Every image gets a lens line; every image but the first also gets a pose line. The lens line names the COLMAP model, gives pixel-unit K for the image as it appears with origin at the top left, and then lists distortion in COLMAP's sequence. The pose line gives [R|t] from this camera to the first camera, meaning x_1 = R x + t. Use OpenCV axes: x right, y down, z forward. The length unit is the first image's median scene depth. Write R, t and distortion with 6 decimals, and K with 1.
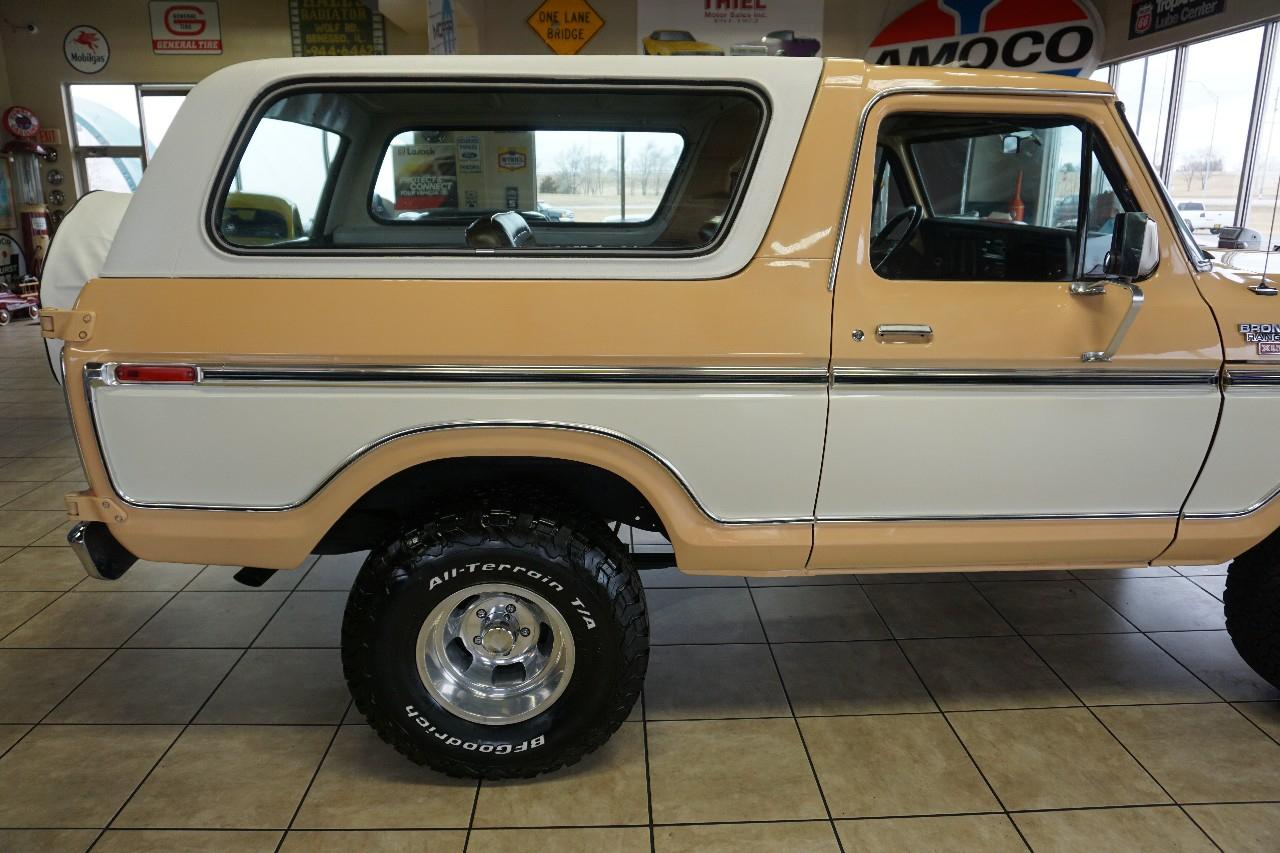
lens RADIAL K [[868.4, 0, 642.7], [0, 868.4, 423.9], [0, 0, 1]] dist [-0.037459, 0.017879]
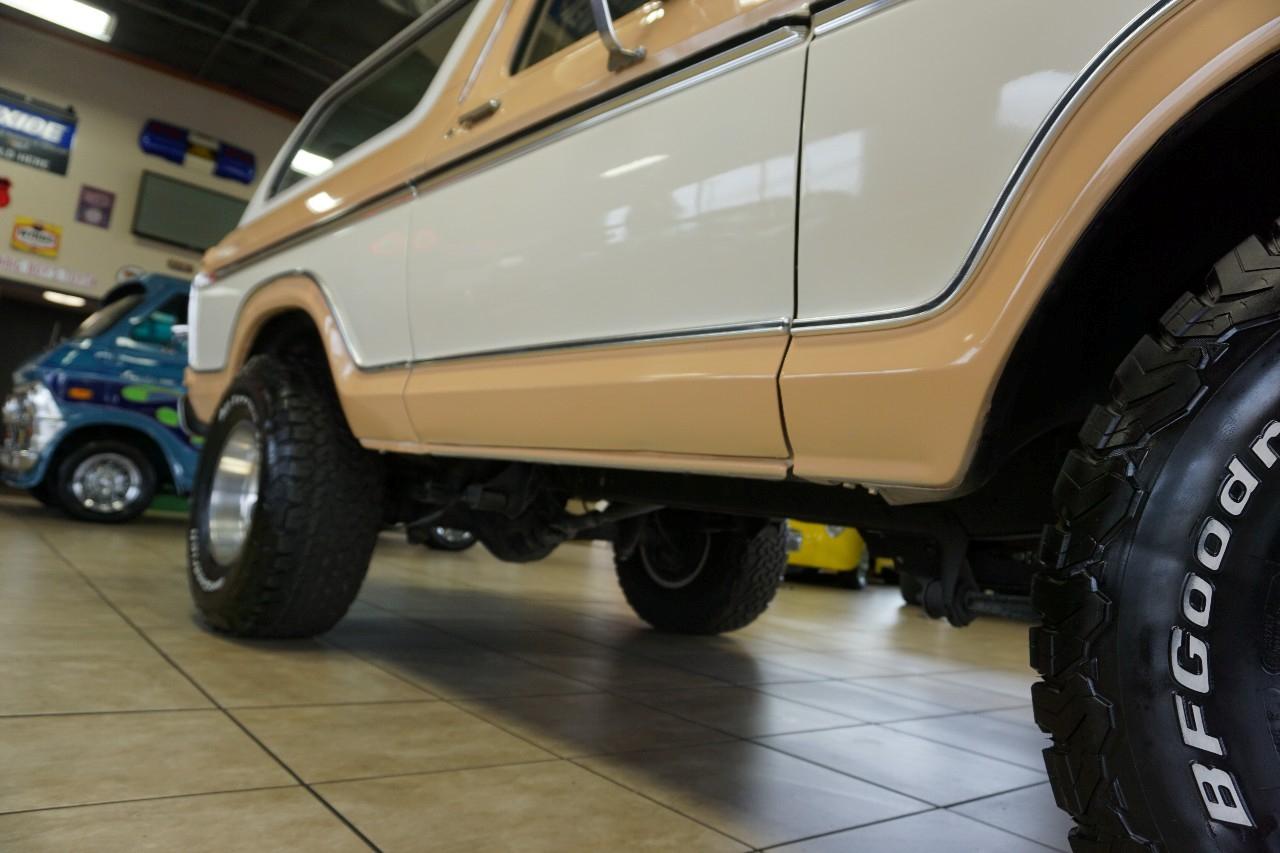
lens RADIAL K [[854.1, 0, 640.0], [0, 854.1, 426.5], [0, 0, 1]] dist [-0.009623, 0.003406]
pose [[0.592278, -0.027588, -0.805261, 0.245270], [-0.304019, 0.917888, -0.255055, 0.076151], [0.746176, 0.395878, 0.535258, 0.187893]]
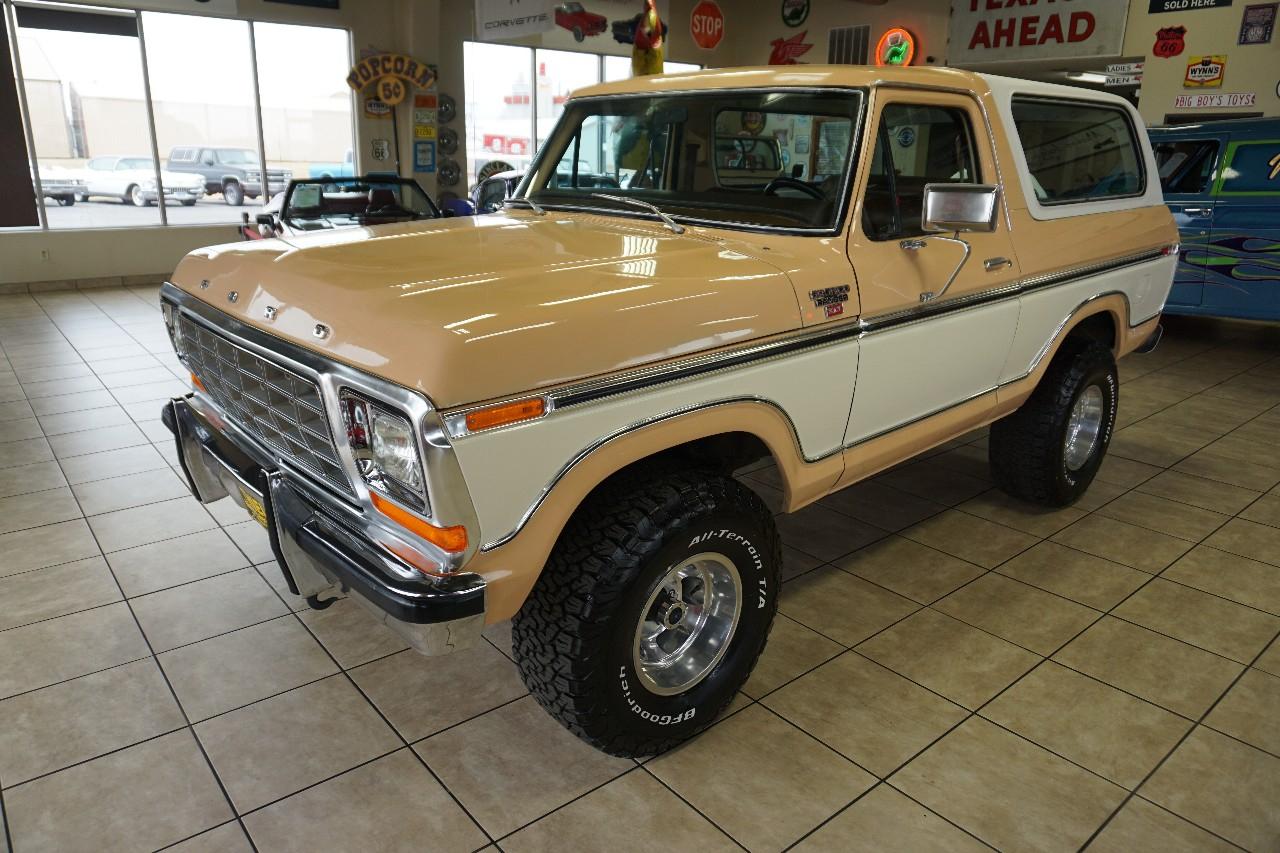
lens RADIAL K [[860.6, 0, 645.2], [0, 860.6, 423.2], [0, 0, 1]] dist [-0.029306, 0.014692]
pose [[-0.795902, 0.173674, -0.579981, 0.371156], [-0.165879, 0.858758, 0.484787, -0.164222], [0.582258, 0.482049, -0.654678, 0.602711]]
